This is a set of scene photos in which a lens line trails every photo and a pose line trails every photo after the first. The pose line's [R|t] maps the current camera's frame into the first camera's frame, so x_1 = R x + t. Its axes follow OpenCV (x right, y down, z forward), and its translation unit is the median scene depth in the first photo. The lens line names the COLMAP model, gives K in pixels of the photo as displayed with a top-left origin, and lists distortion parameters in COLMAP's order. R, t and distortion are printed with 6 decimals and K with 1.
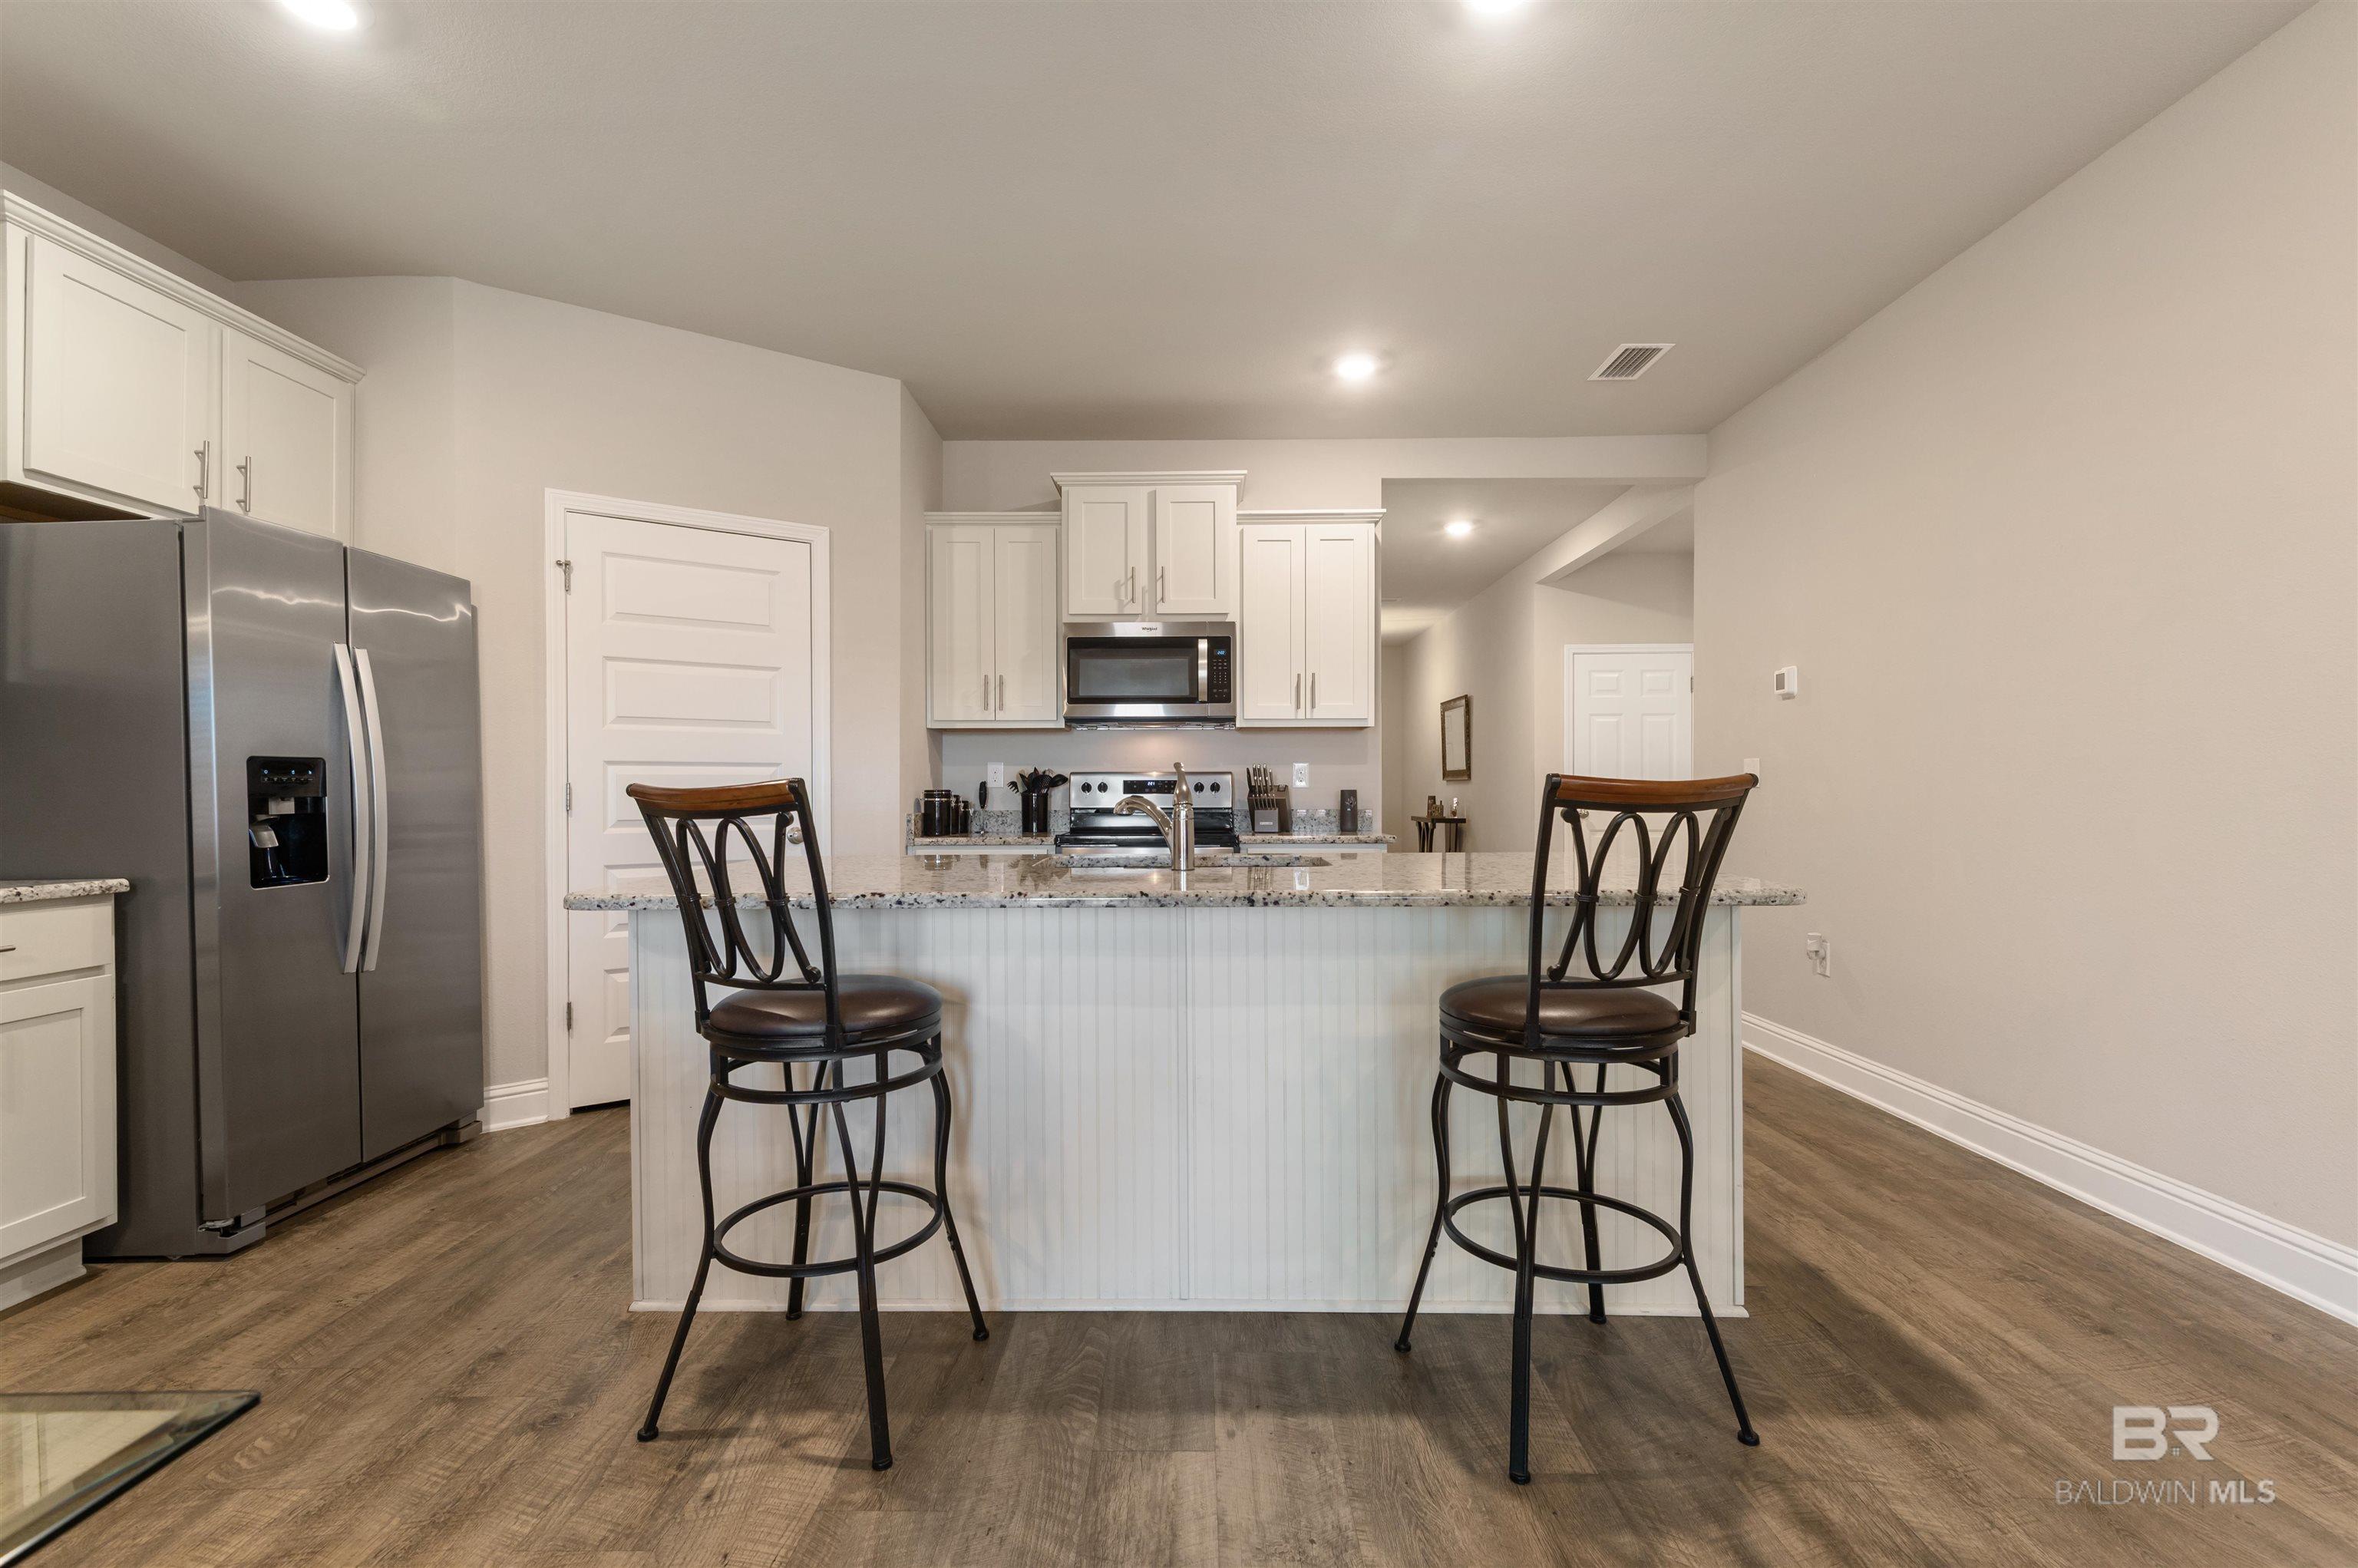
lens RADIAL K [[1063.8, 0, 1173.5], [0, 1063.8, 795.4], [0, 0, 1]] dist [0.015639, -0.006511]
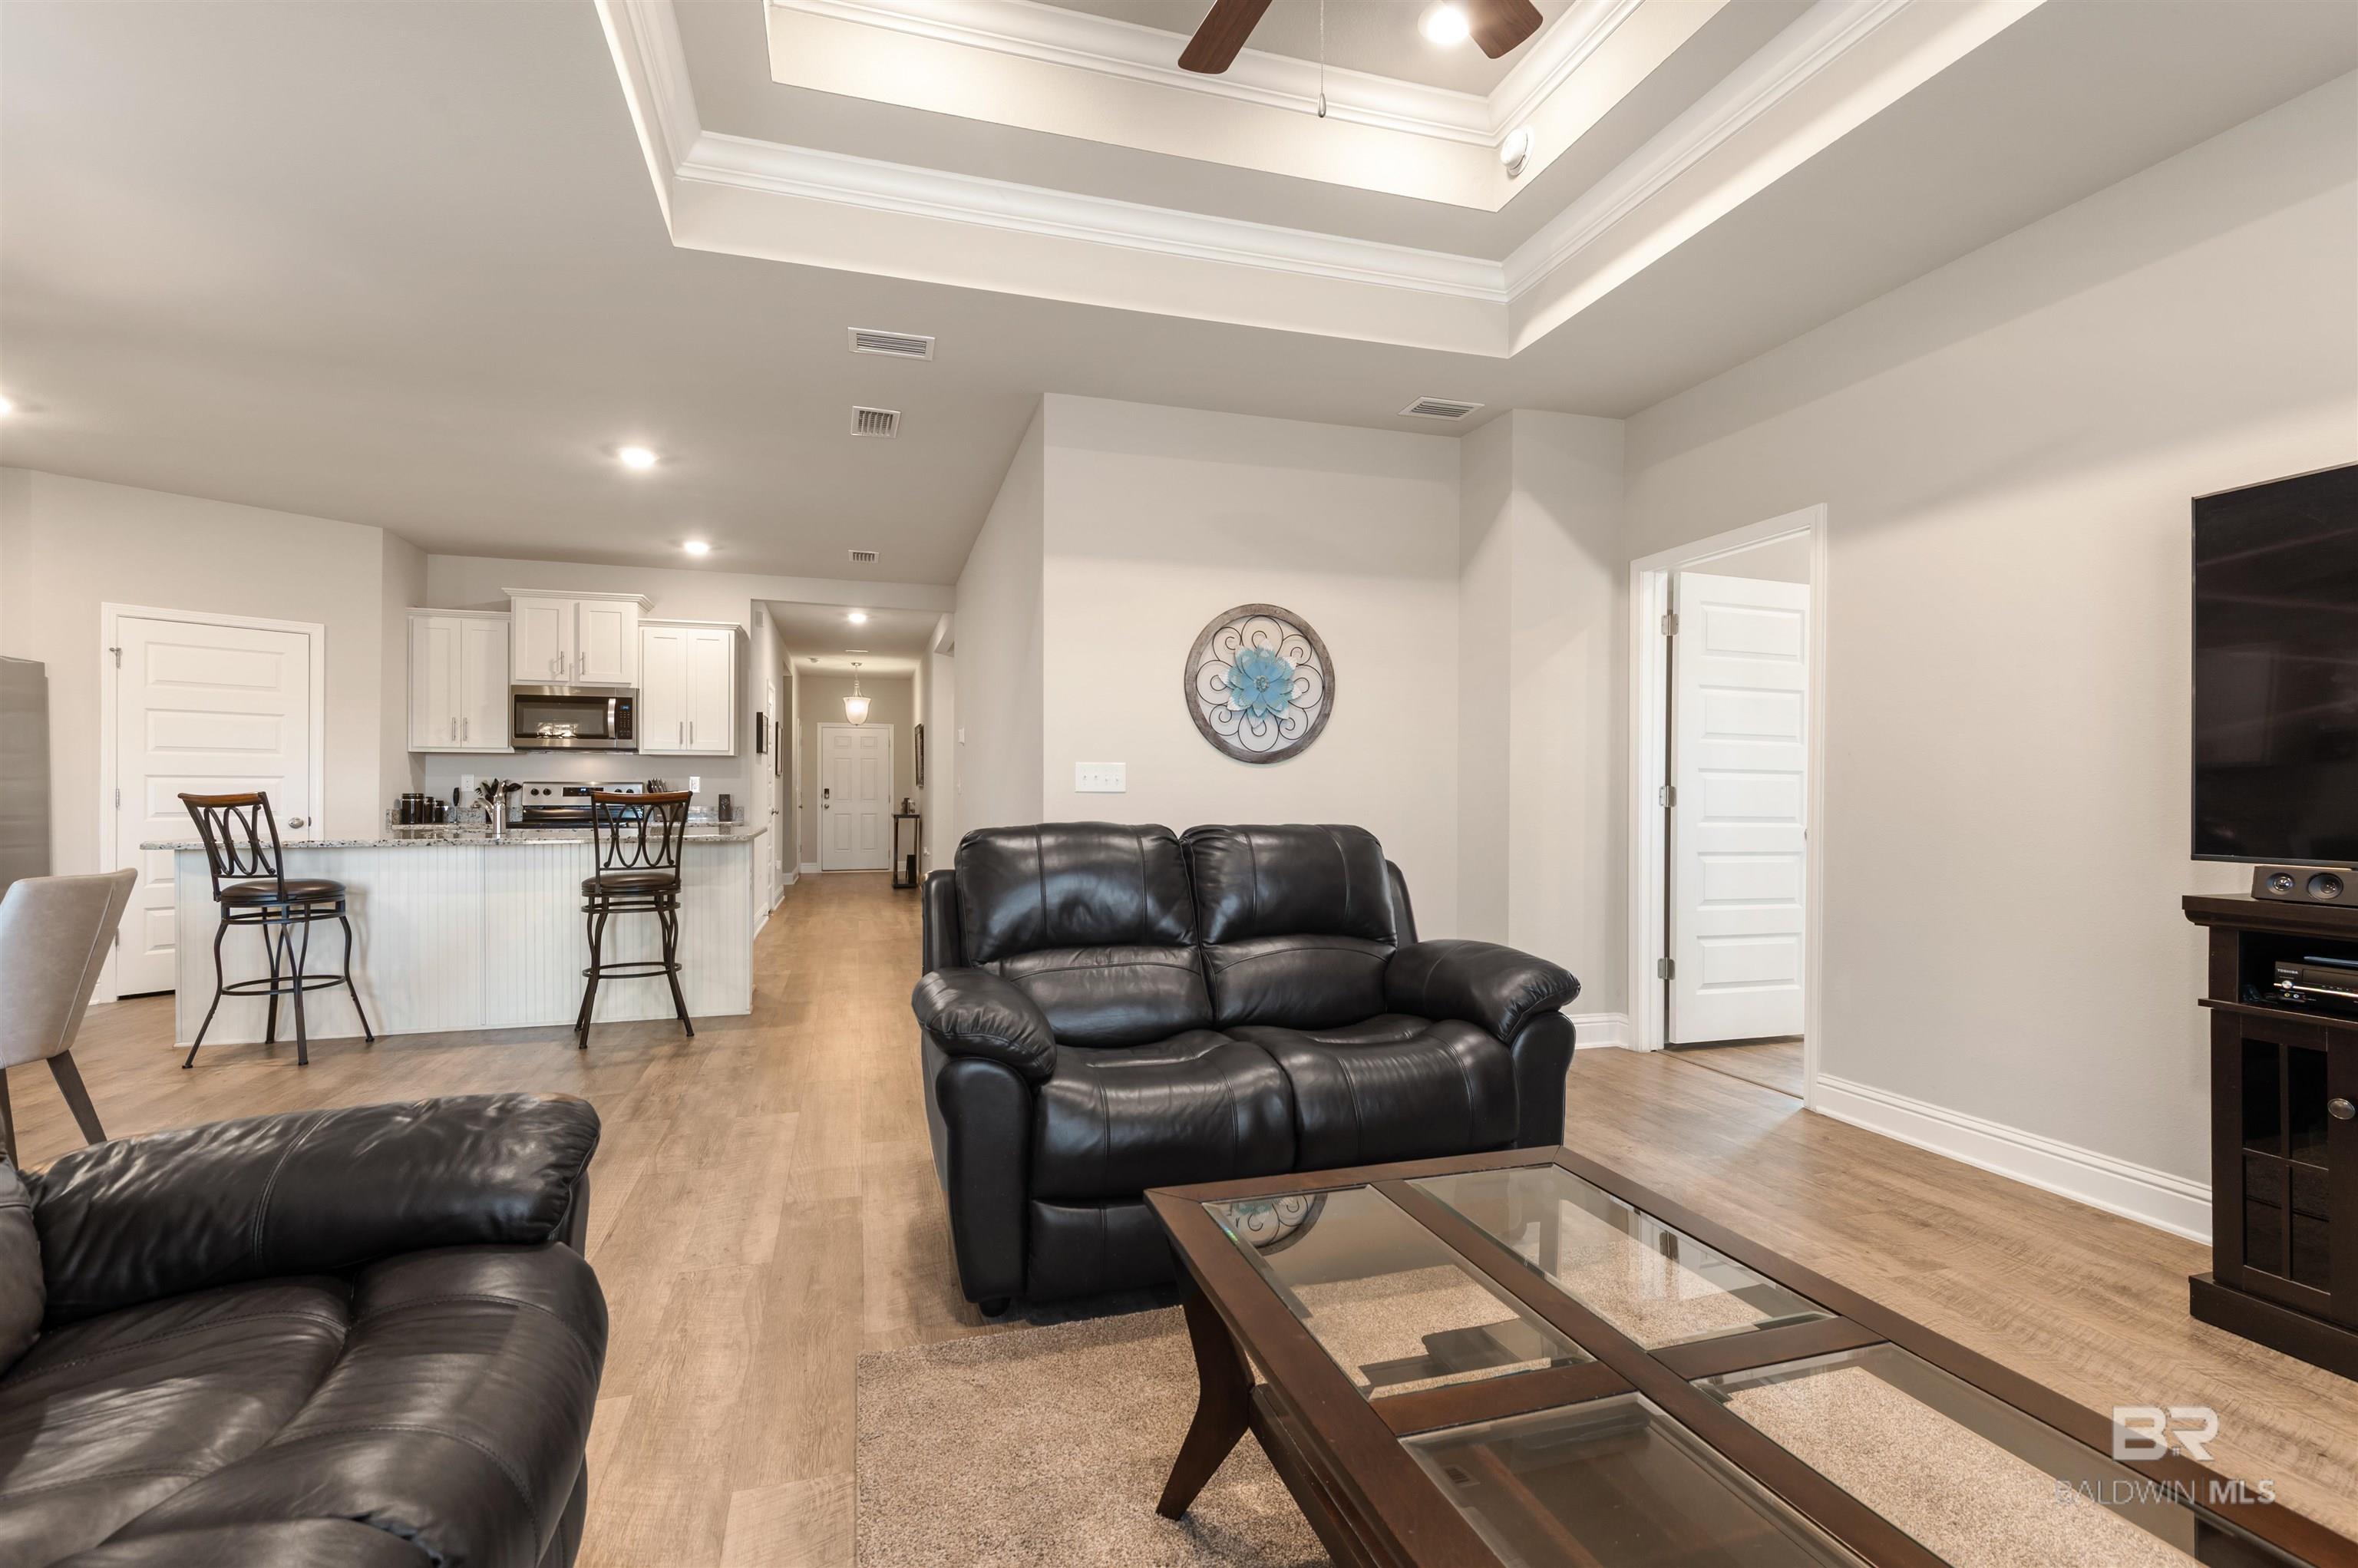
lens RADIAL K [[1063.8, 0, 1171.4], [0, 1063.8, 773.0], [0, 0, 1]] dist [0.015639, -0.006511]
pose [[0.952017, 0.008624, 0.305924, 0.423067], [-0.001450, 0.999719, -0.023670, -0.000242], [-0.306042, 0.022091, 0.951762, -0.961970]]
